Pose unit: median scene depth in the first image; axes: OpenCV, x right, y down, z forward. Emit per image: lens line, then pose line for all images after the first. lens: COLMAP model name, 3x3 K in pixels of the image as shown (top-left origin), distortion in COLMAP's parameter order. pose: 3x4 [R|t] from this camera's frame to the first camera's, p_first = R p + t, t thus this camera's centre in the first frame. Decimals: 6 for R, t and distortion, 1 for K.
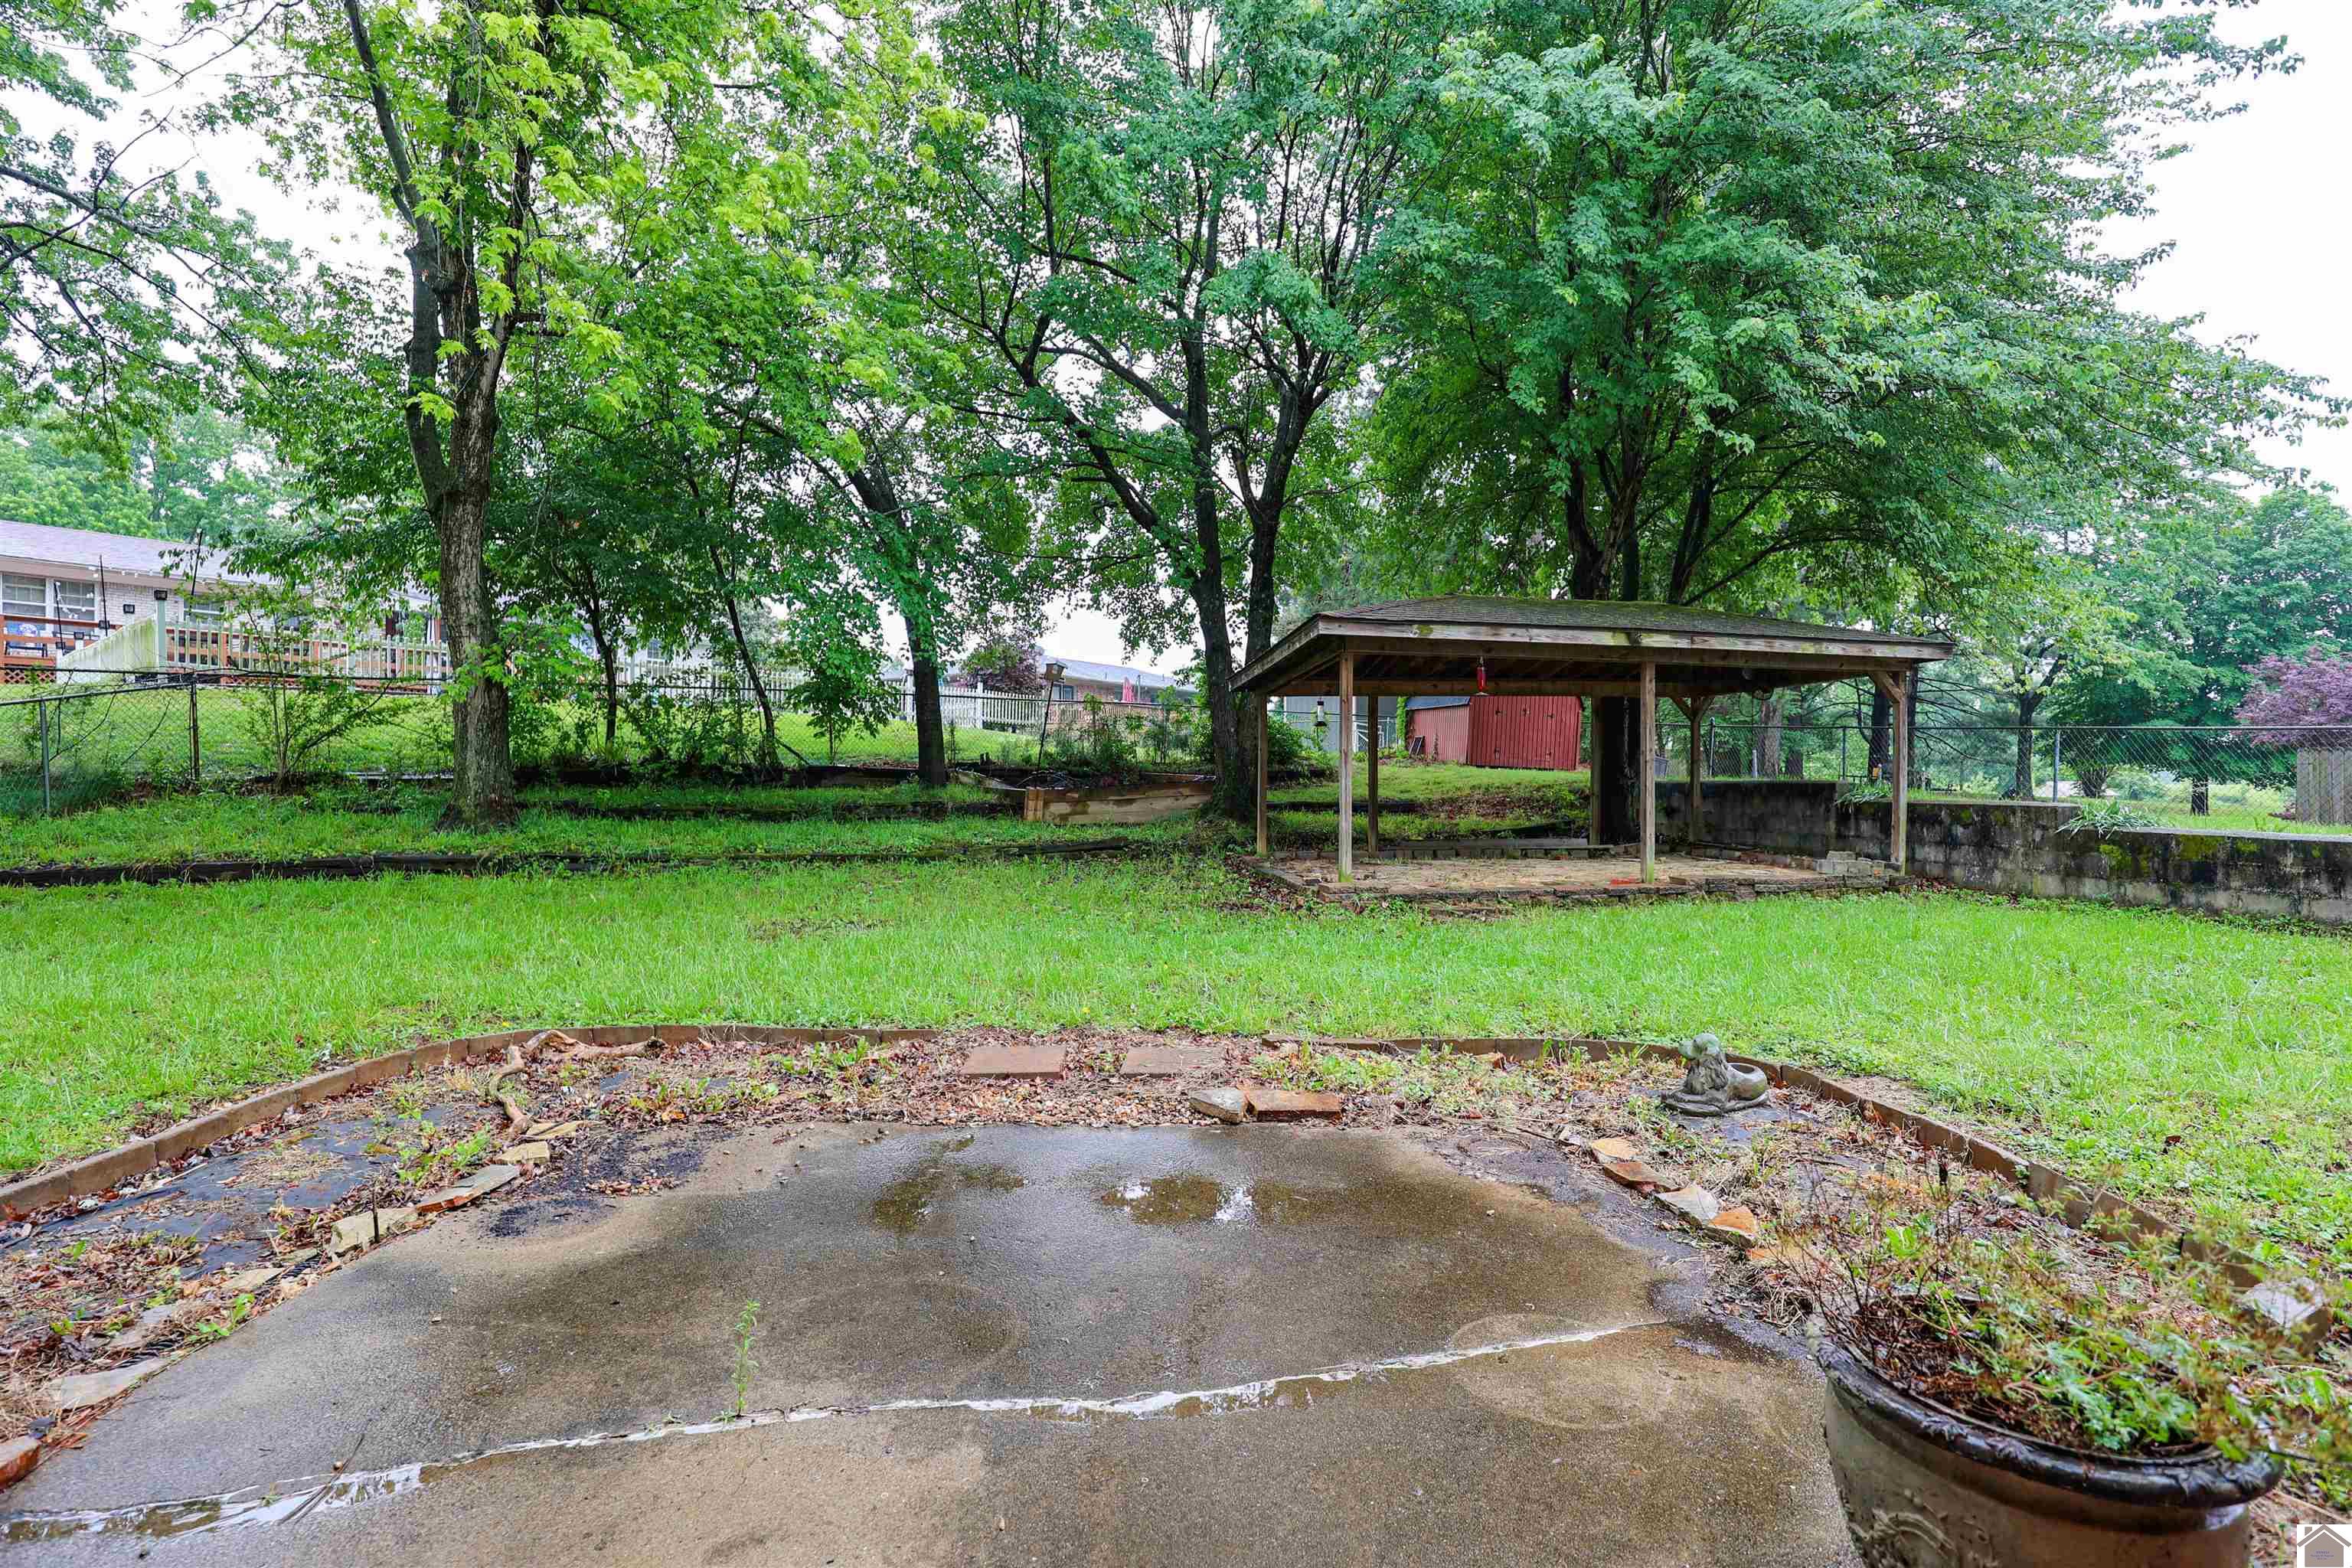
lens RADIAL K [[1083.4, 0, 1161.1], [0, 1083.4, 781.0], [0, 0, 1]] dist [-0.029095, 0.000444]
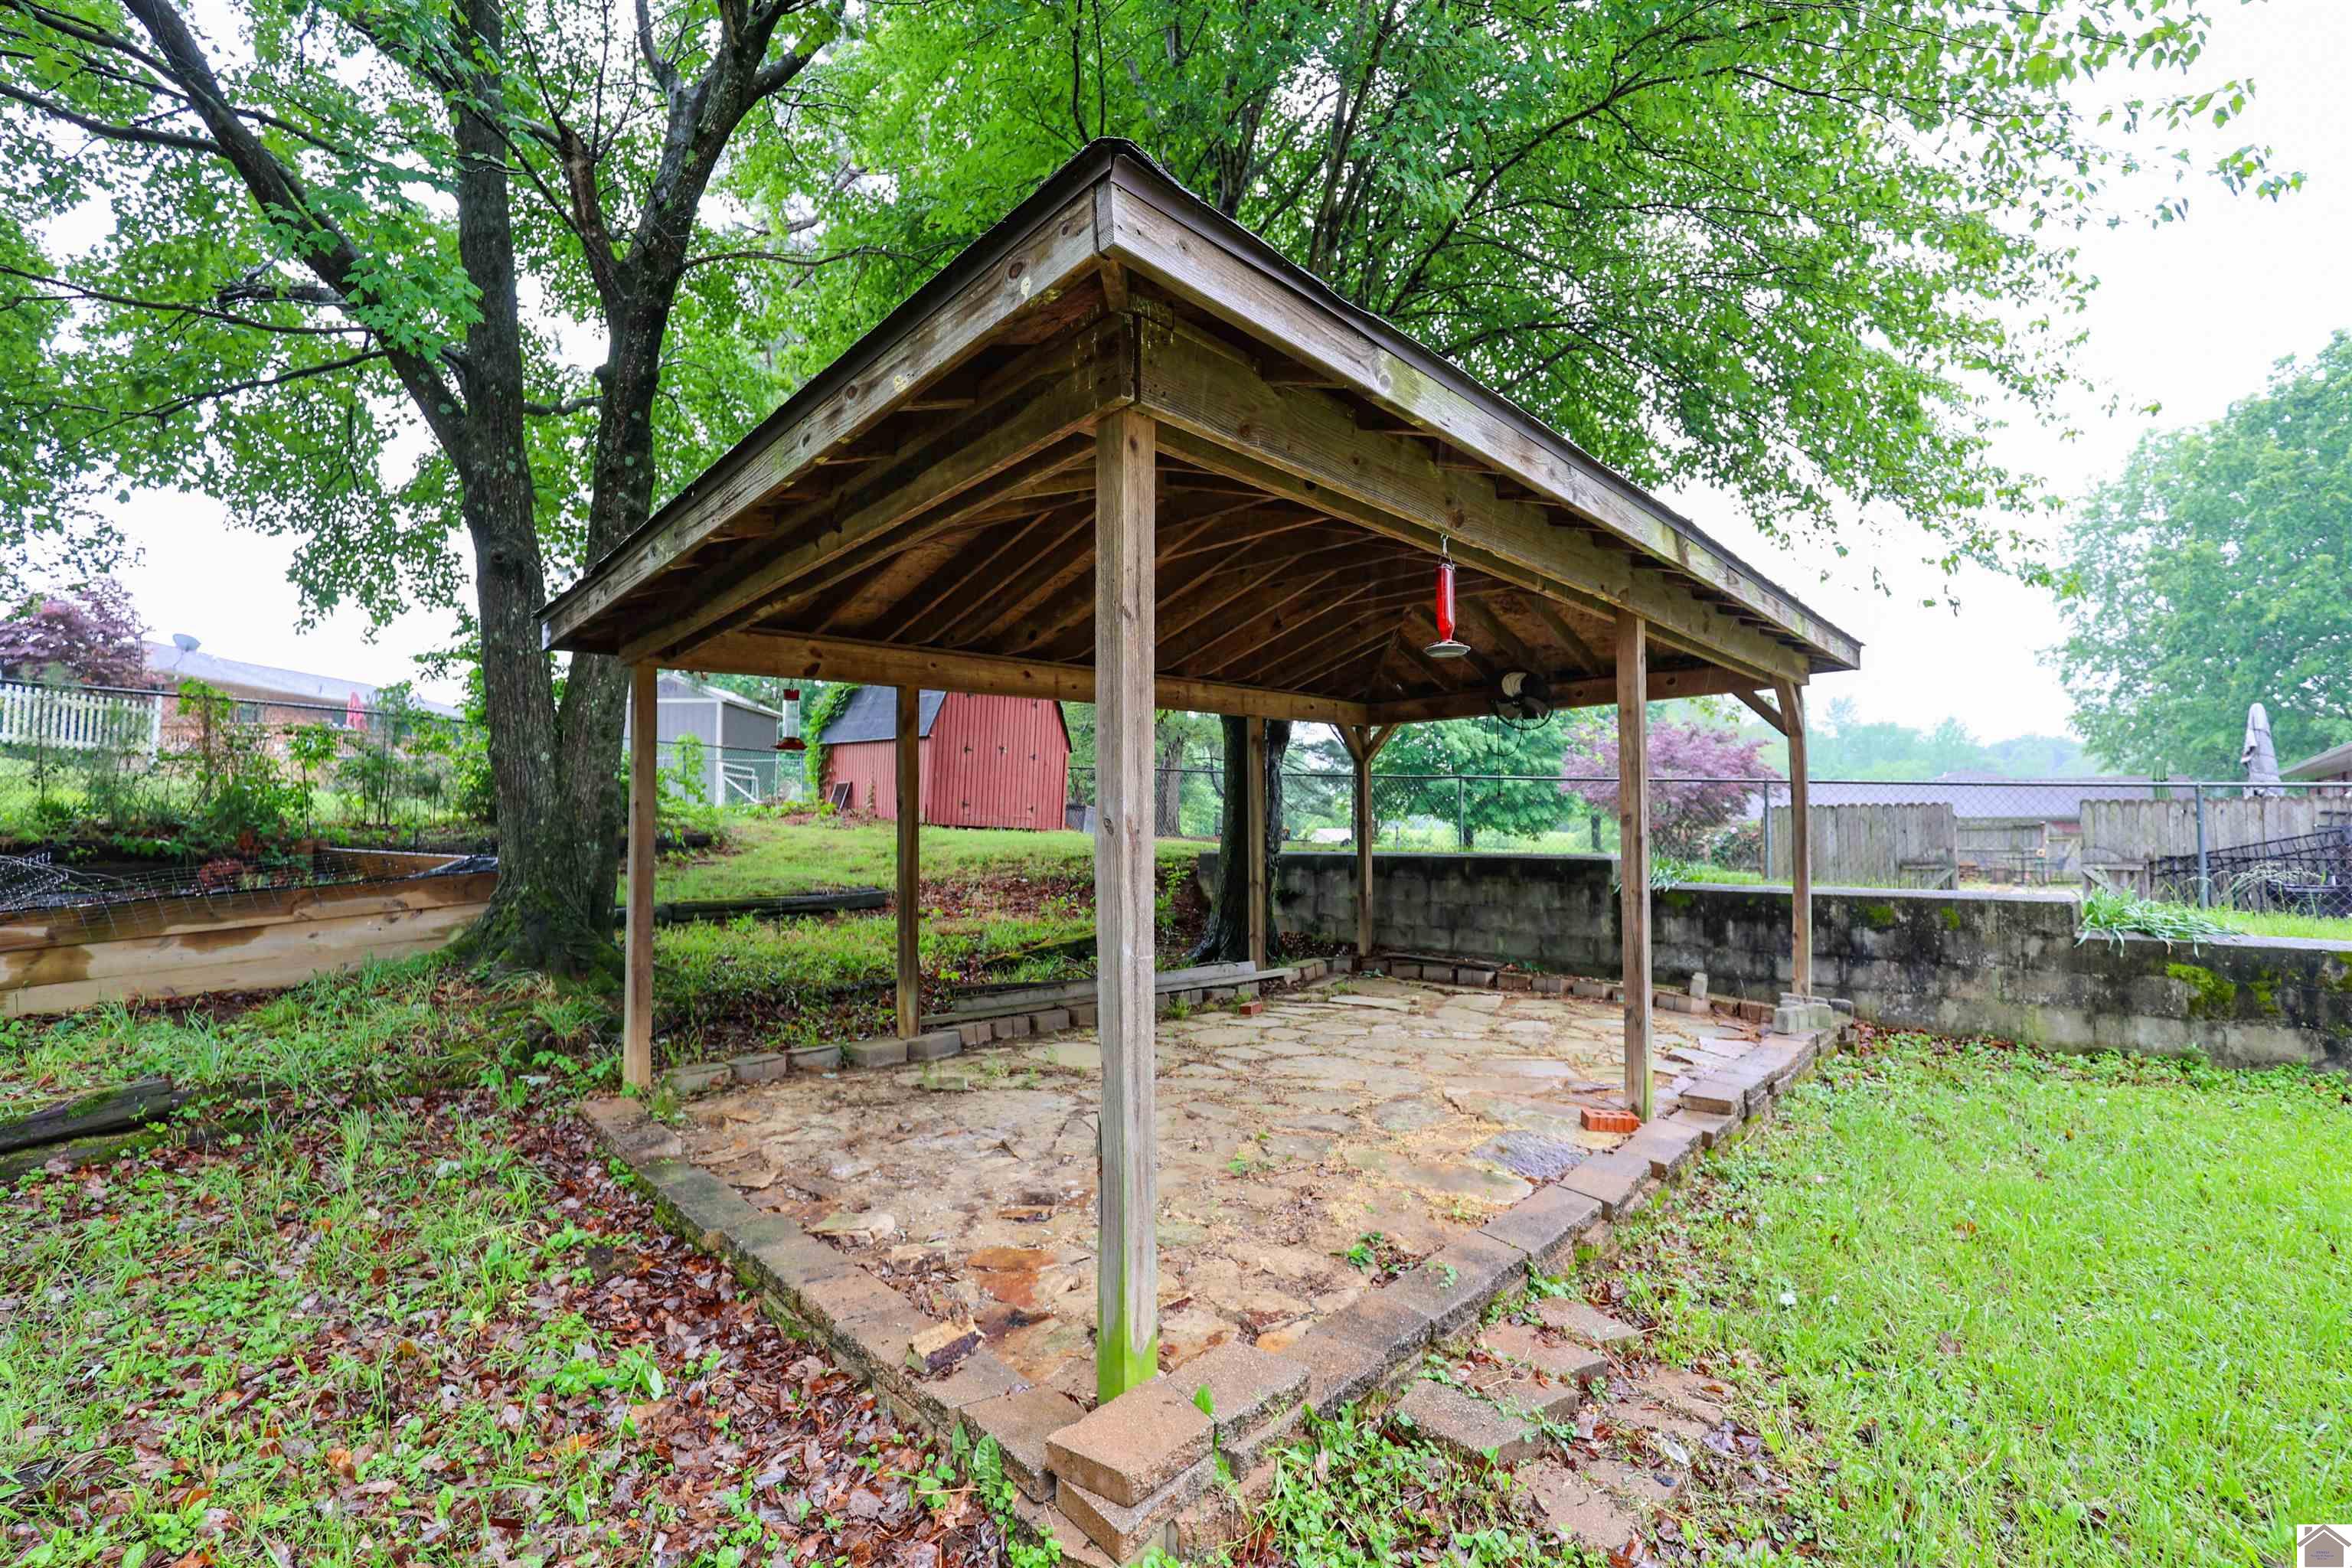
lens RADIAL K [[1083.4, 0, 1161.1], [0, 1083.4, 781.0], [0, 0, 1]] dist [-0.029095, 0.000444]
pose [[0.823106, 0.016620, 0.567644, 0.019581], [0.009605, 0.999021, -0.043178, -0.012904], [-0.567806, 0.040993, 0.822141, 0.394656]]
